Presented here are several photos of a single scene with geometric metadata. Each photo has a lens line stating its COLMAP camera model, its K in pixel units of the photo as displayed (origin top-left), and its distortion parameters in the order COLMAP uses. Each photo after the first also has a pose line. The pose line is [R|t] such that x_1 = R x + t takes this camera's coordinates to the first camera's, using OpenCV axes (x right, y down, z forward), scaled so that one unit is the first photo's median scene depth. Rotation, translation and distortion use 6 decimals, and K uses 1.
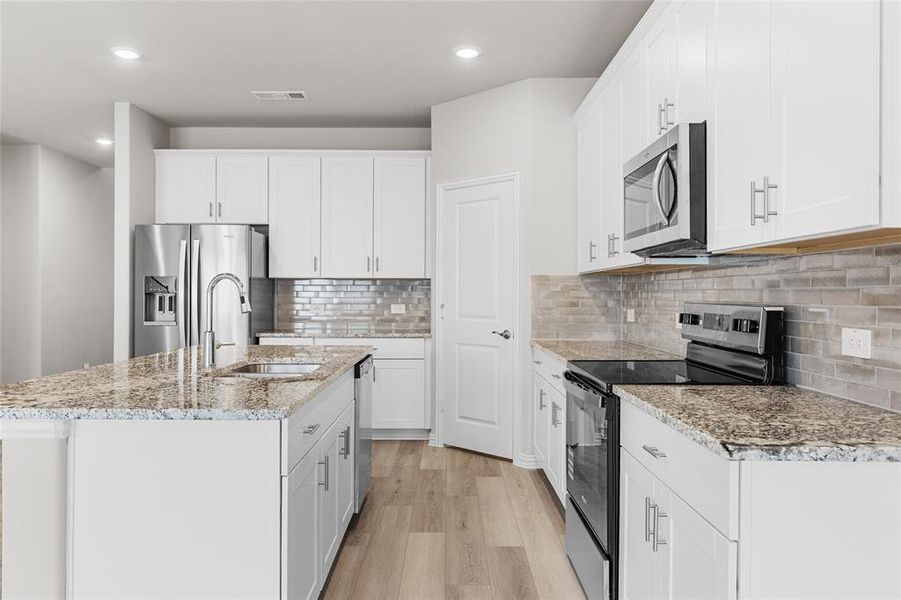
lens RADIAL K [[659.6, 0, 448.6], [0, 659.6, 296.7], [0, 0, 1]] dist [-0.001807, -0.000696]
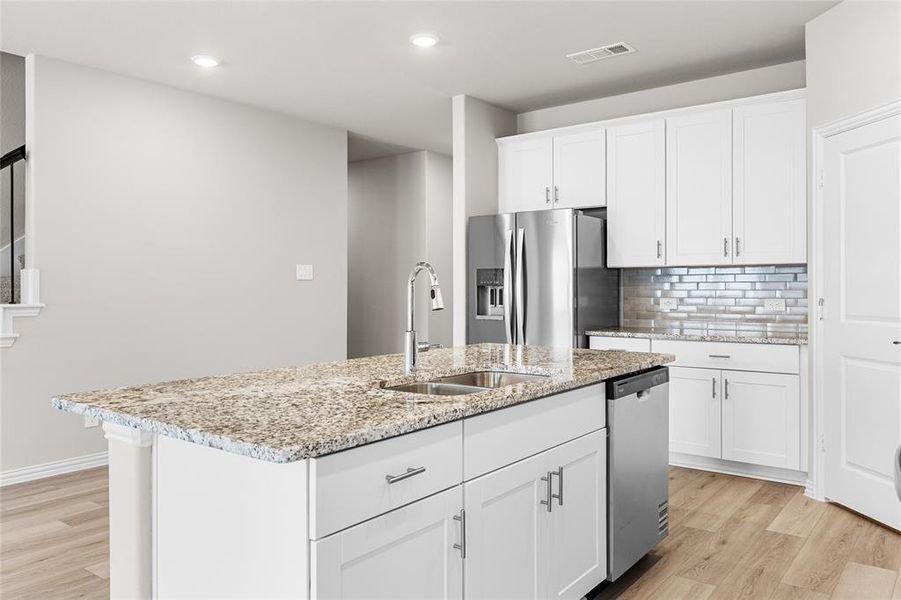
lens RADIAL K [[672.9, 0, 449.1], [0, 672.9, 286.8], [0, 0, 1]] dist [-0.001832, -0.002159]
pose [[0.789167, -0.005935, -0.614150, 0.117128], [0.004268, 0.999982, -0.004179, -0.000513], [0.614164, 0.000677, 0.789178, 0.185597]]
